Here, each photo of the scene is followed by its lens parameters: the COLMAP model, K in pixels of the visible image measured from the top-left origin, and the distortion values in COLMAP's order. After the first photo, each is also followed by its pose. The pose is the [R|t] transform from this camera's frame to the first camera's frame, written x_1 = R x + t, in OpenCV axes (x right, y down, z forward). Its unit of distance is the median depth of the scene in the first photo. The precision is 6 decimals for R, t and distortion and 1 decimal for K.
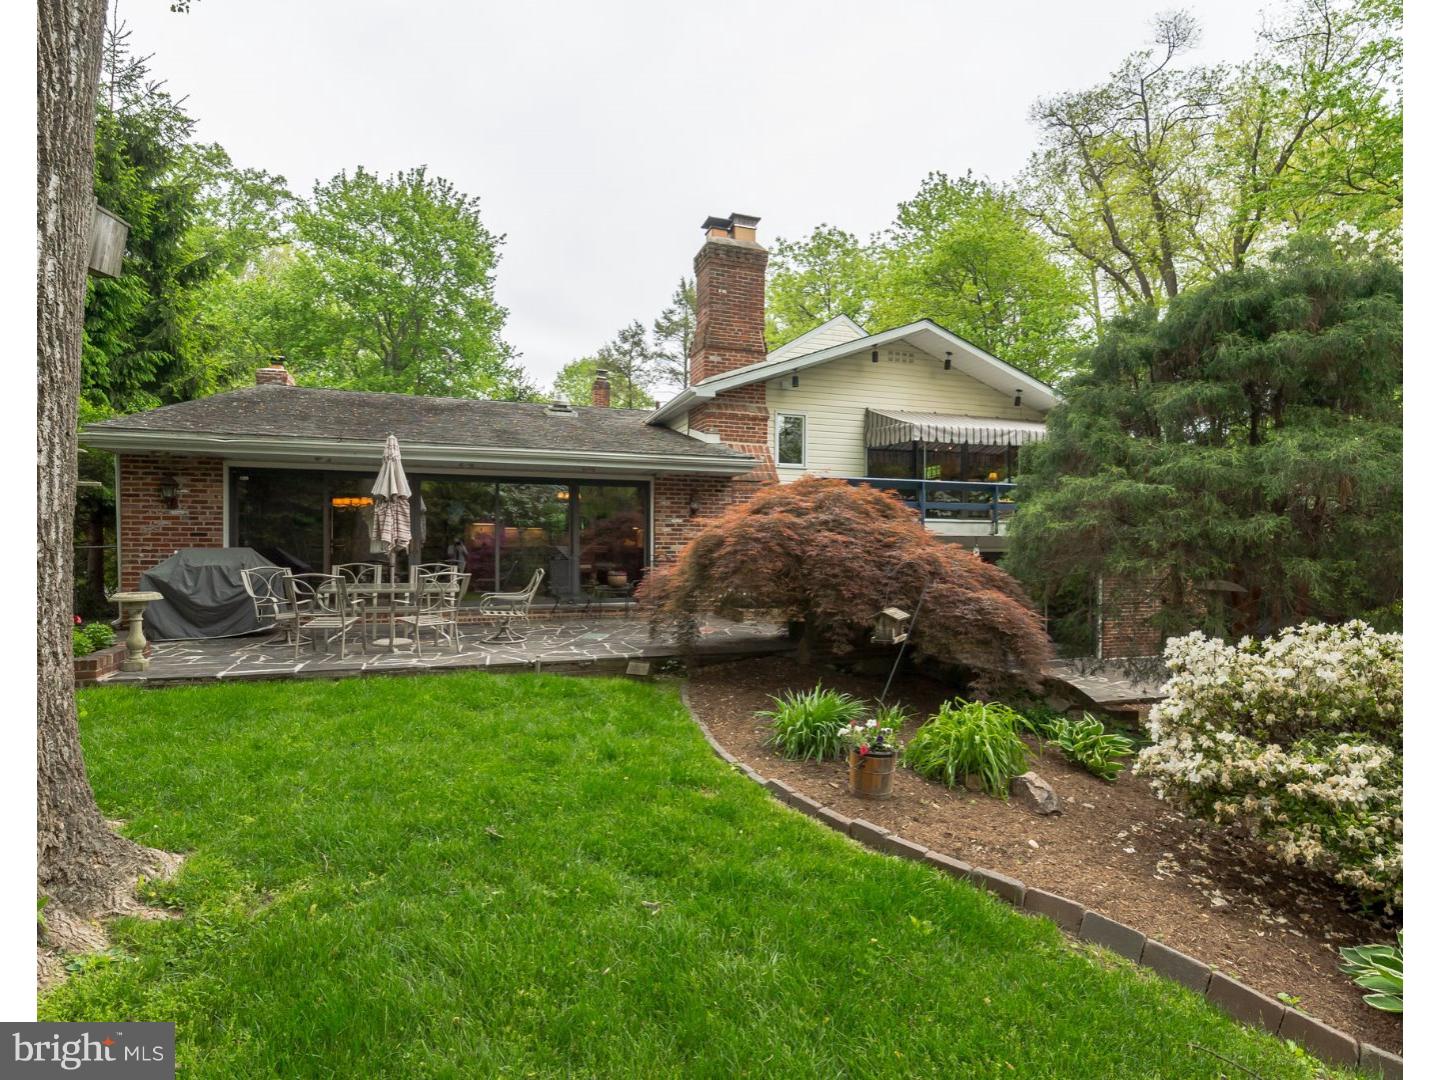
lens RADIAL K [[711.8, 0, 704.7], [0, 711.8, 535.0], [0, 0, 1]] dist [-0.004872, -0.000773]
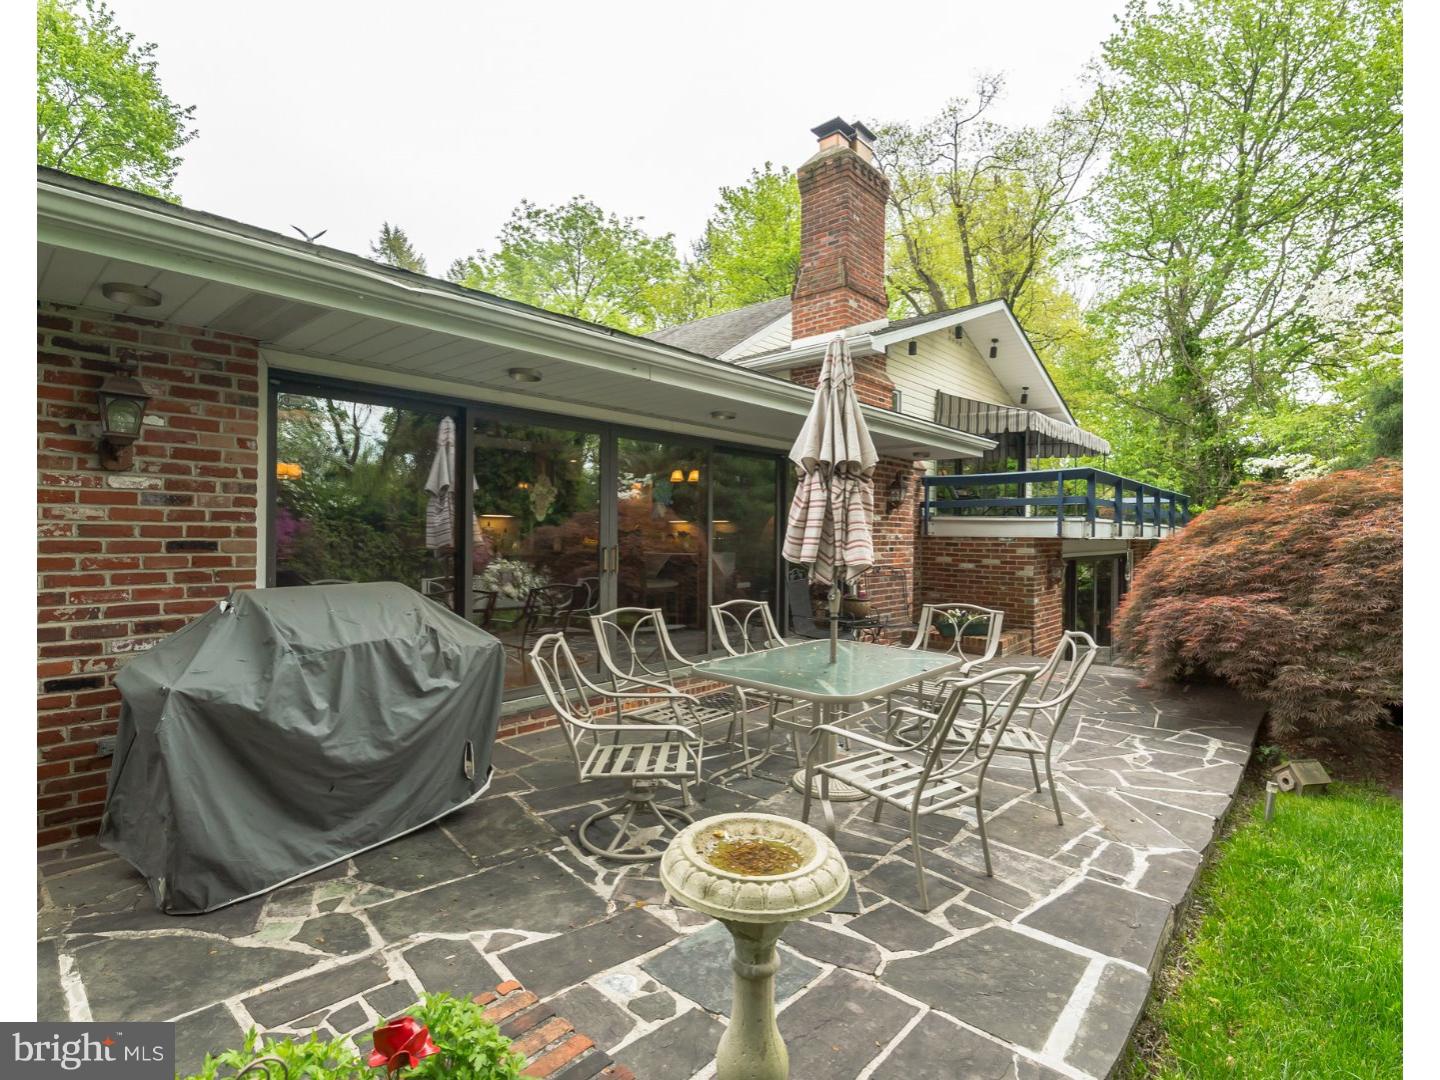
lens RADIAL K [[698.6, 0, 705.9], [0, 698.6, 530.3], [0, 0, 1]] dist [-0.020007, -0.000698]
pose [[0.878395, 0.004562, 0.477914, -0.651414], [-0.008876, 0.999938, 0.006768, -0.013434], [-0.477853, -0.010187, 0.878381, 0.574489]]
